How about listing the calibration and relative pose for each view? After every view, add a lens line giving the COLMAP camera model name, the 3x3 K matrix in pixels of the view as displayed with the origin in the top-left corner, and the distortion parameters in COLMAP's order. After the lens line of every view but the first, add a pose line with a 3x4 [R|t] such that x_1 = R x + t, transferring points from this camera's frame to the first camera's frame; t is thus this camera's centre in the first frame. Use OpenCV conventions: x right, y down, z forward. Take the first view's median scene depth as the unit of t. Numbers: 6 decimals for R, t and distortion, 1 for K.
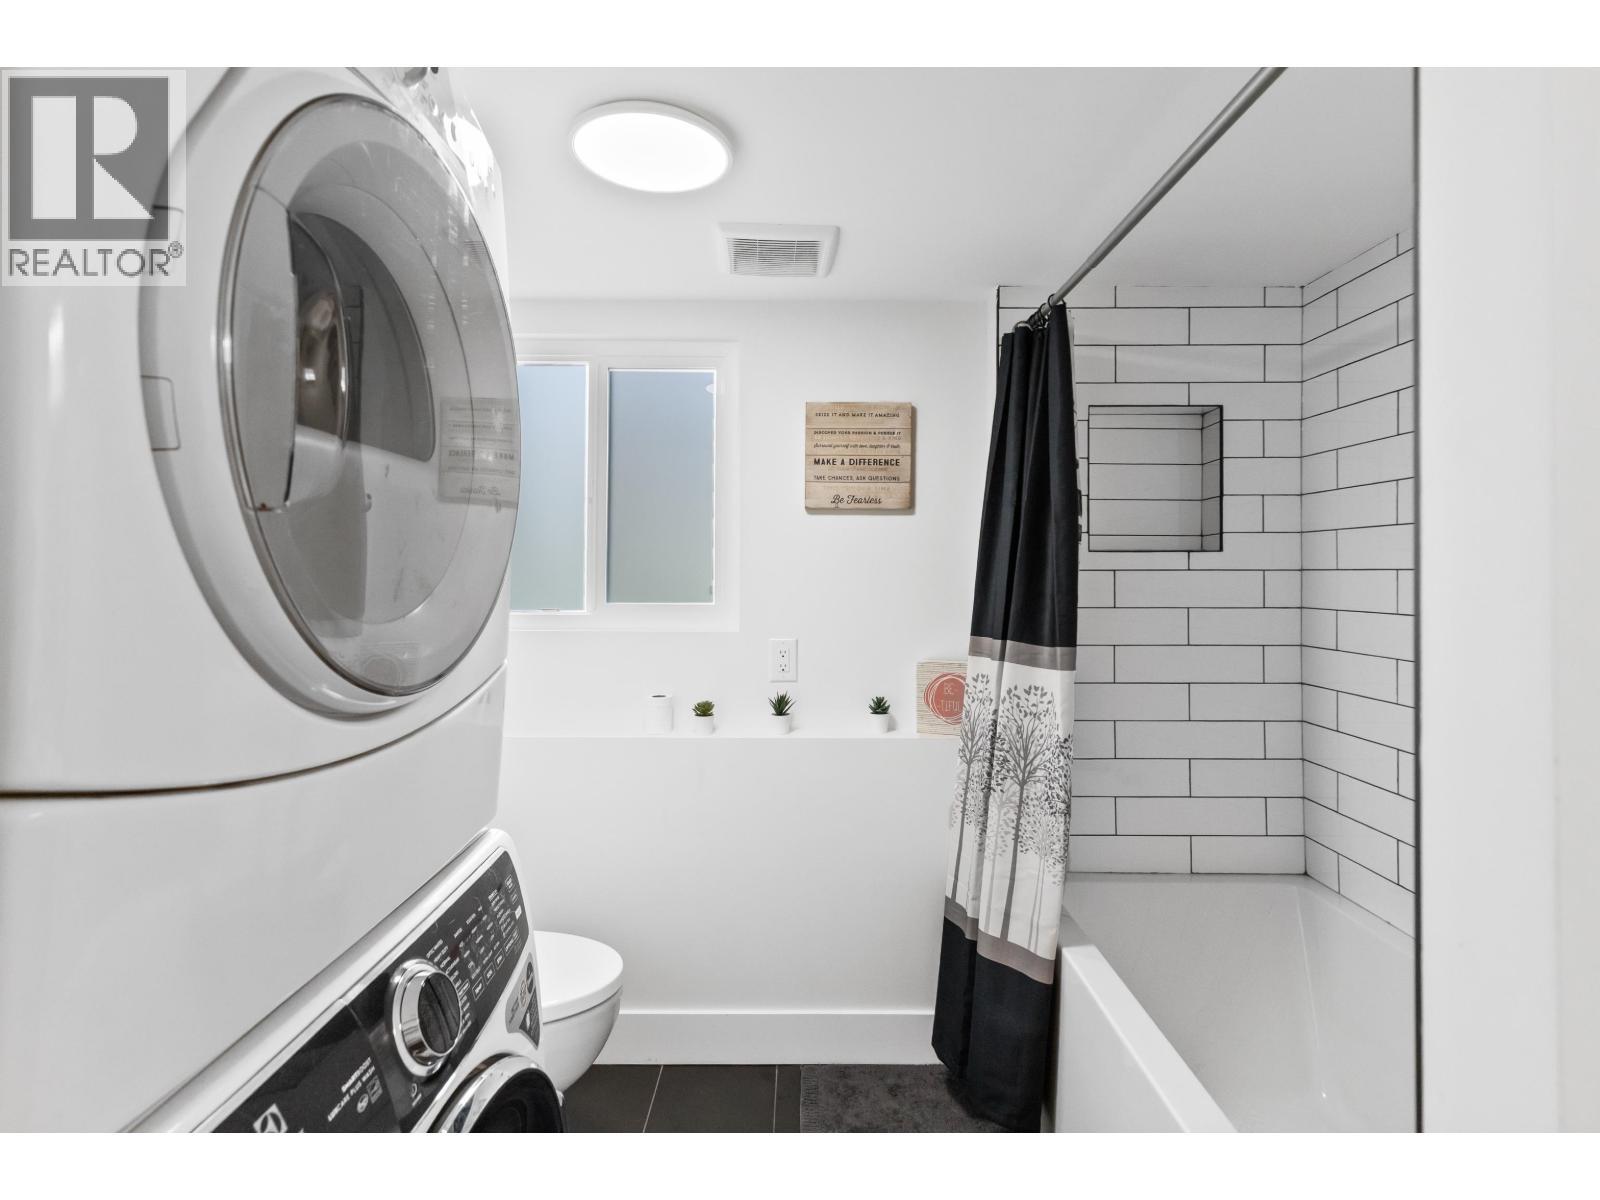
lens RADIAL K [[758.2, 0, 807.9], [0, 758.2, 598.5], [0, 0, 1]] dist [0.002147, 0.000069]
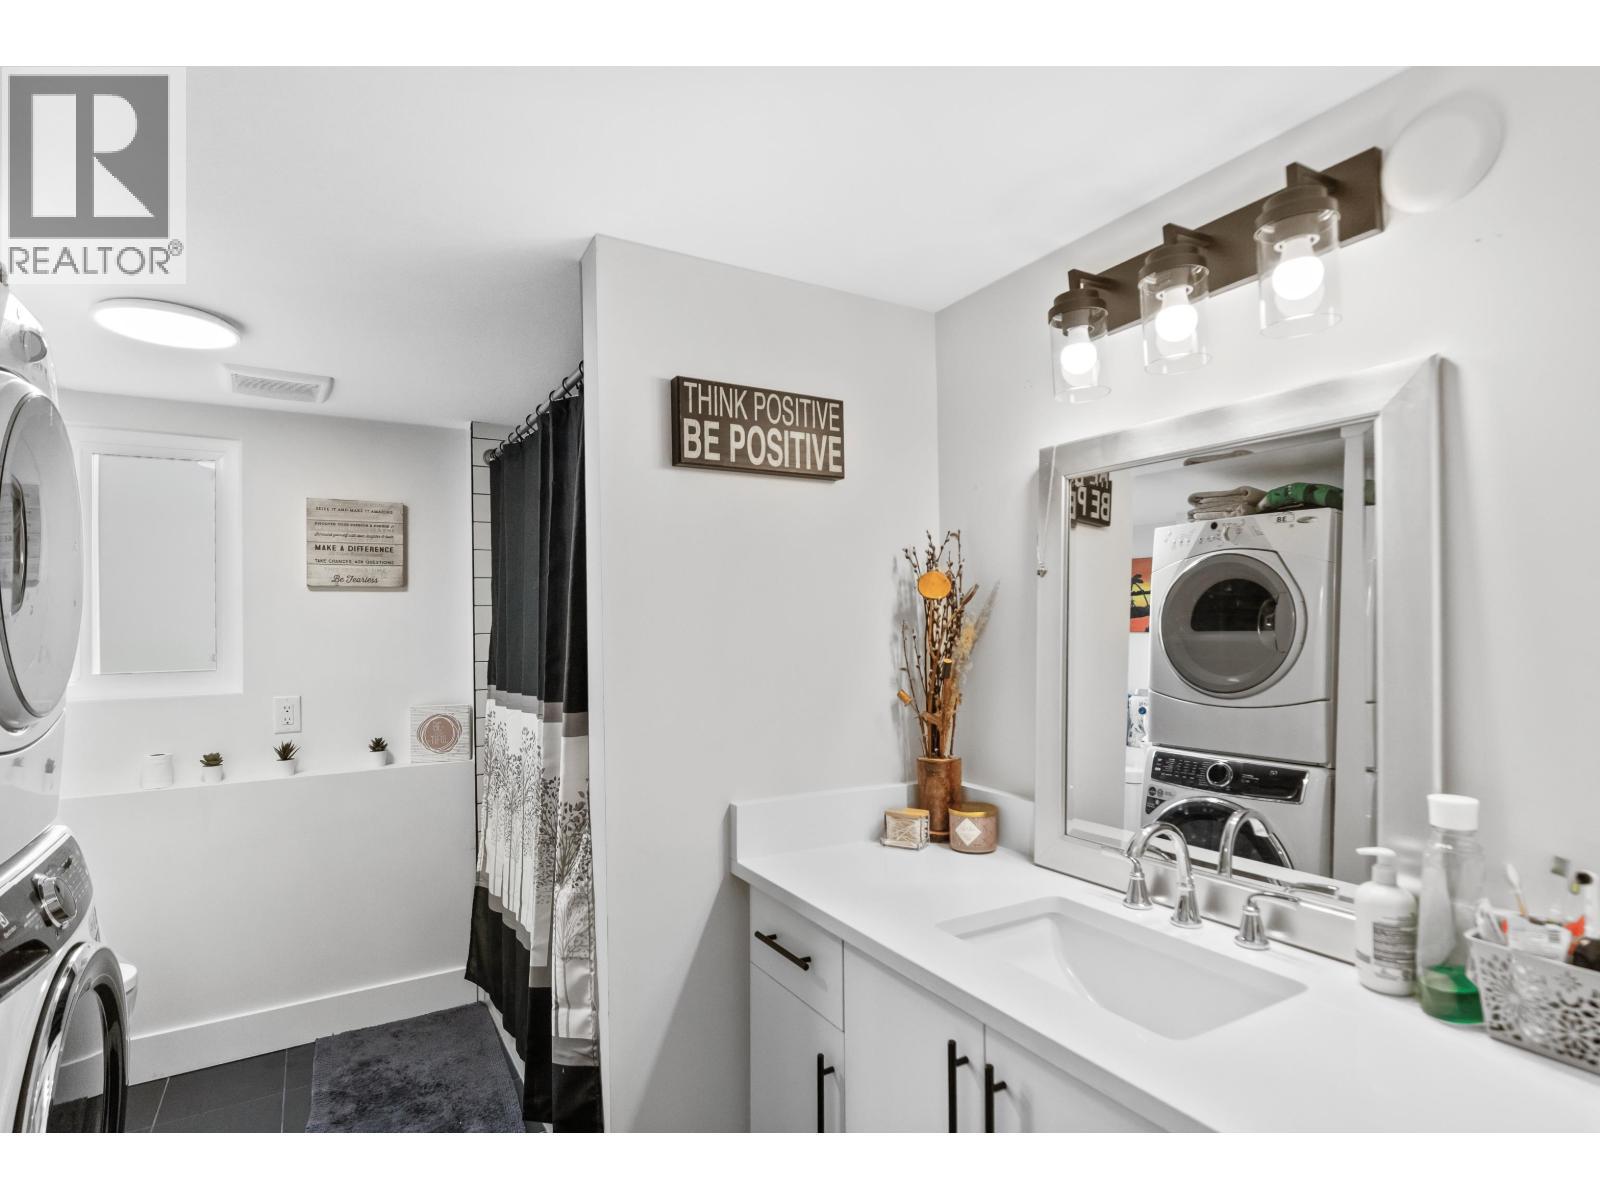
lens RADIAL K [[838.6, 0, 796.6], [0, 838.6, 612.6], [0, 0, 1]] dist [-0.001101, -0.000051]
pose [[0.871811, -0.013388, 0.489659, 0.021576], [0.037785, 0.998486, -0.039974, 0.005195], [-0.488382, 0.053351, 0.870997, -0.532715]]
